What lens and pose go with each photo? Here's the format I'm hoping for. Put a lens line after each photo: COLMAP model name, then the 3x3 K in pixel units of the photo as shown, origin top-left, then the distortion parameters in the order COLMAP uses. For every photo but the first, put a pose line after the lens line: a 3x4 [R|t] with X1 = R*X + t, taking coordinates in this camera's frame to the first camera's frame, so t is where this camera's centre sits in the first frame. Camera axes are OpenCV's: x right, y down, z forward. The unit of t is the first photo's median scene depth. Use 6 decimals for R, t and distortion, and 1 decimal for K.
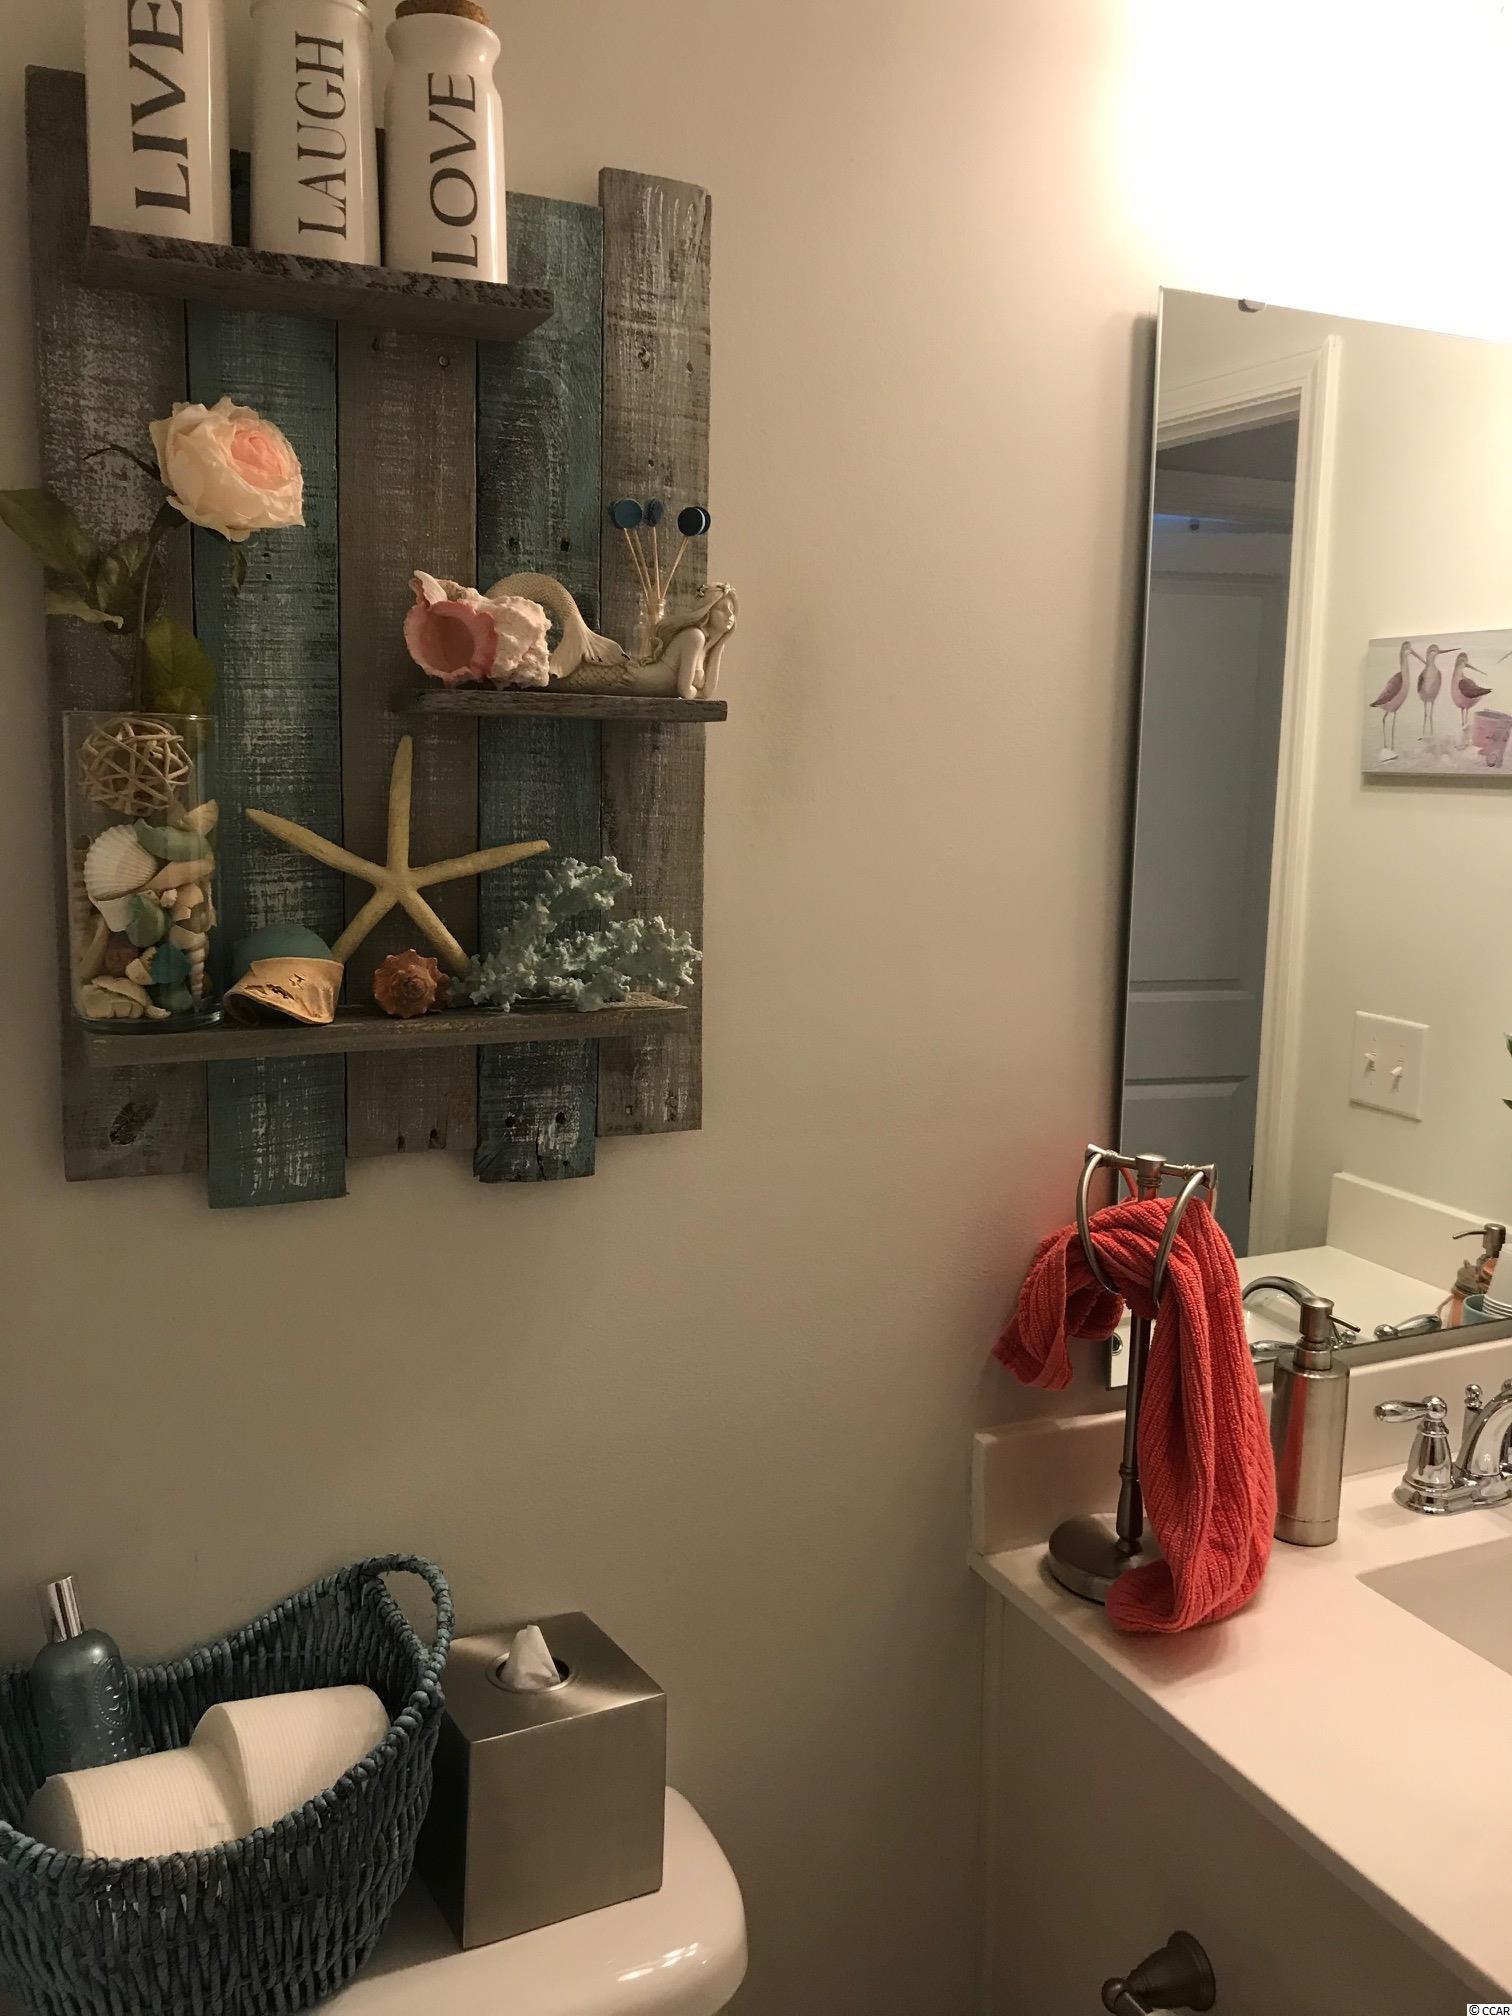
lens RADIAL K [[1663.2, 0, 767.6], [0, 1663.2, 988.1], [0, 0, 1]] dist [-0.002749, -0.009118]
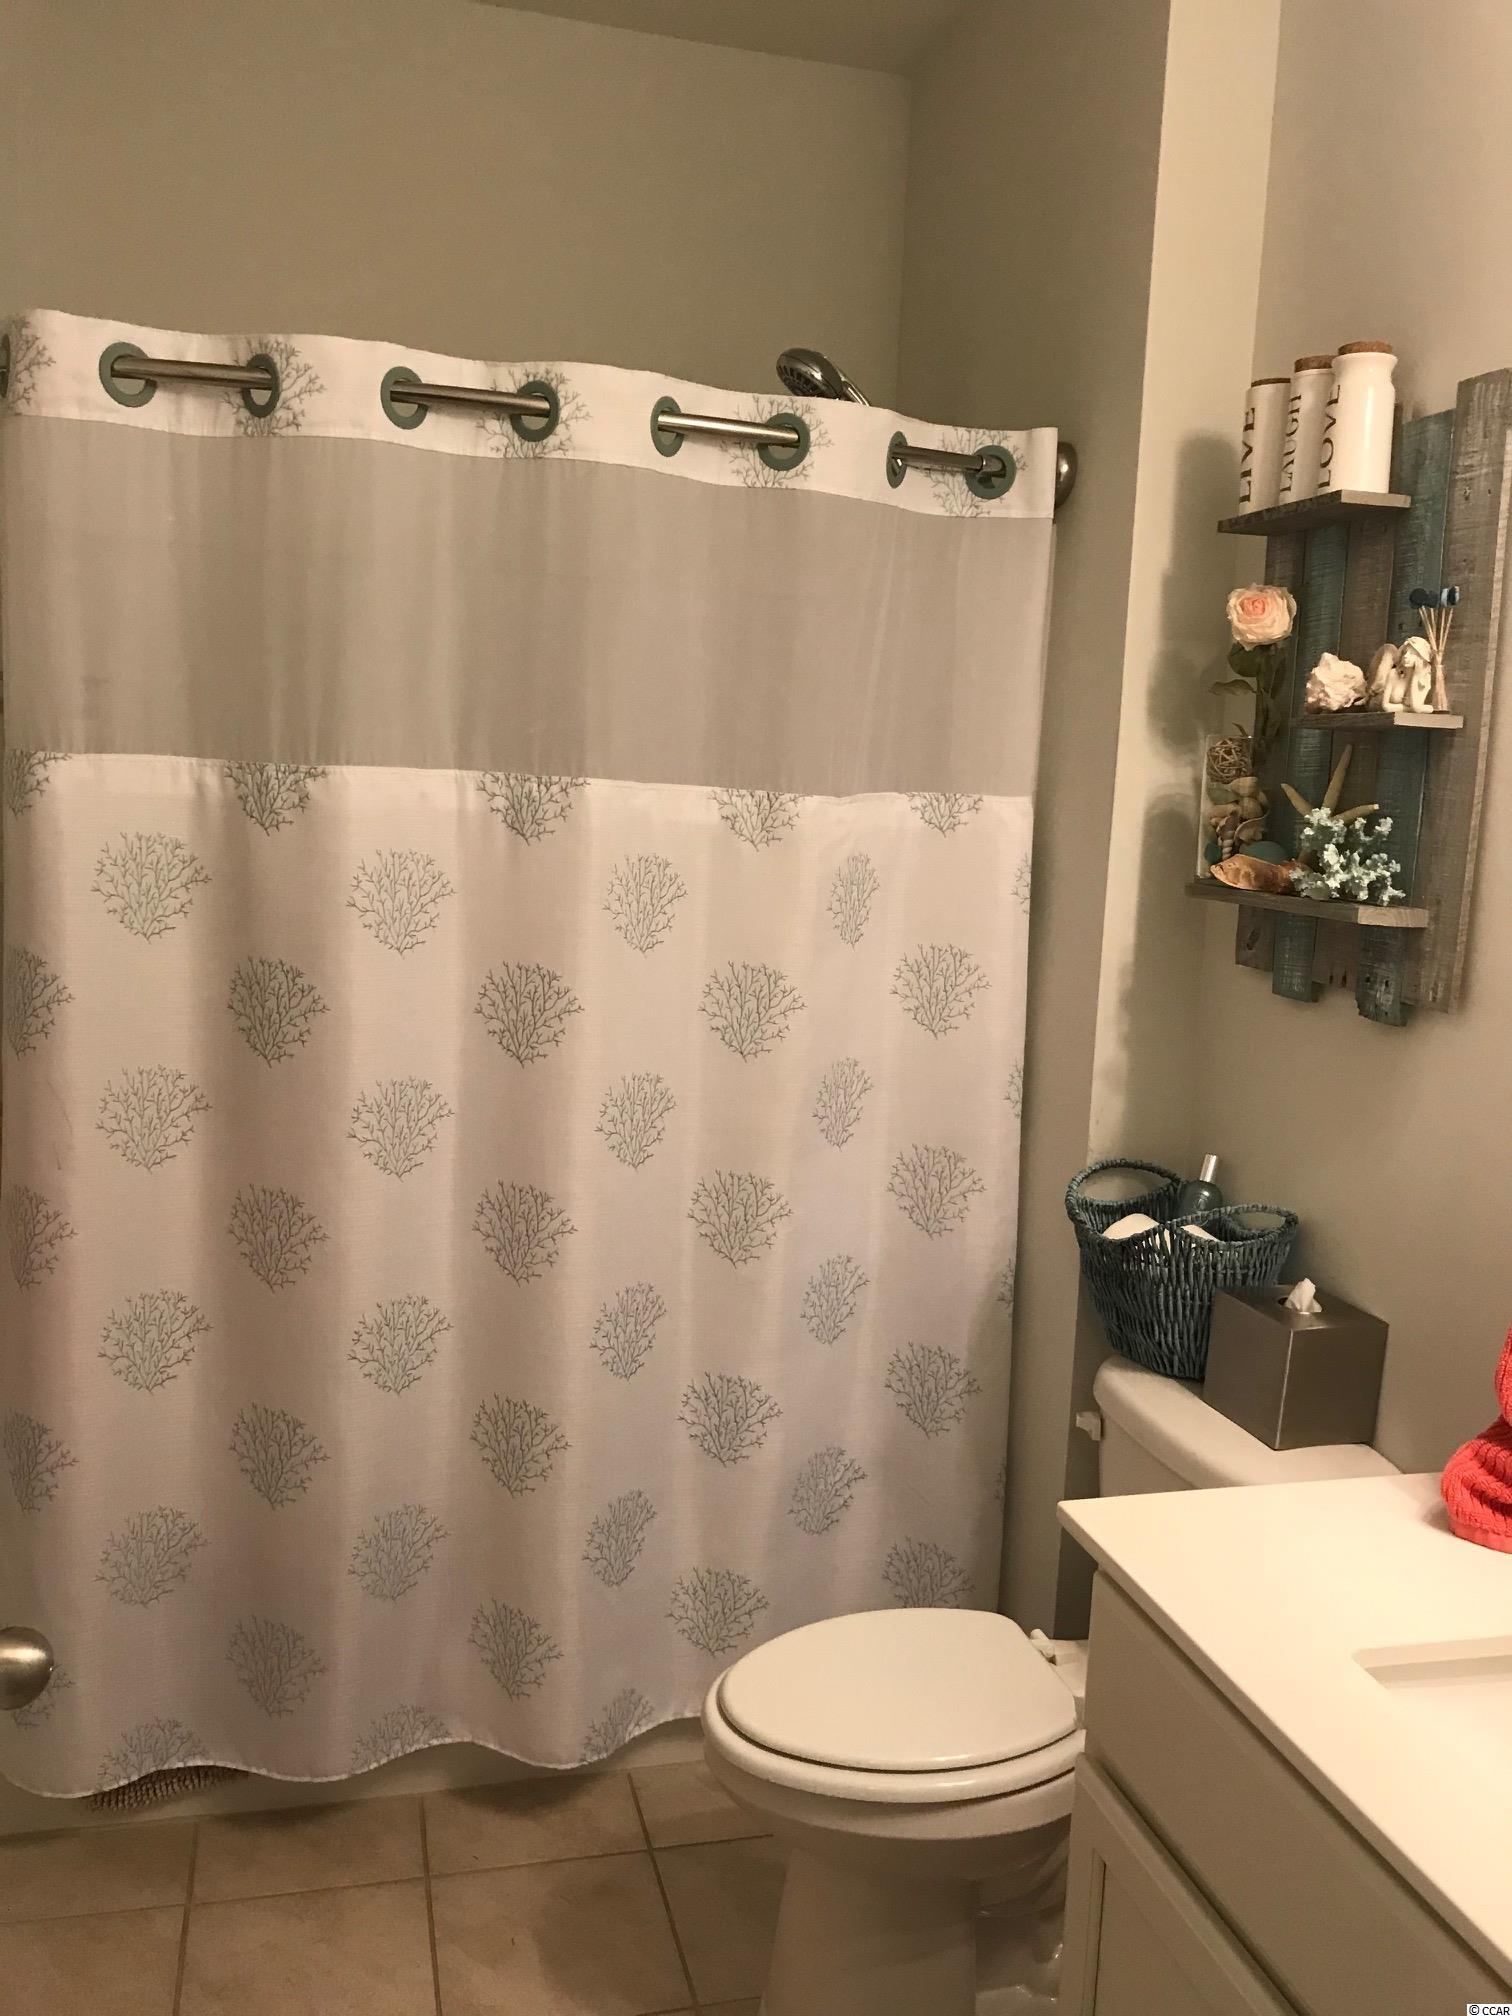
lens RADIAL K [[1663.2, 0, 753.6], [0, 1663.2, 1004.2], [0, 0, 1]] dist [-0.002749, -0.009118]
pose [[-0.192376, 0.105271, -0.975658, 1.132748], [-0.186752, 0.972132, 0.141714, -0.010599], [0.963387, 0.209469, -0.167356, 0.510243]]
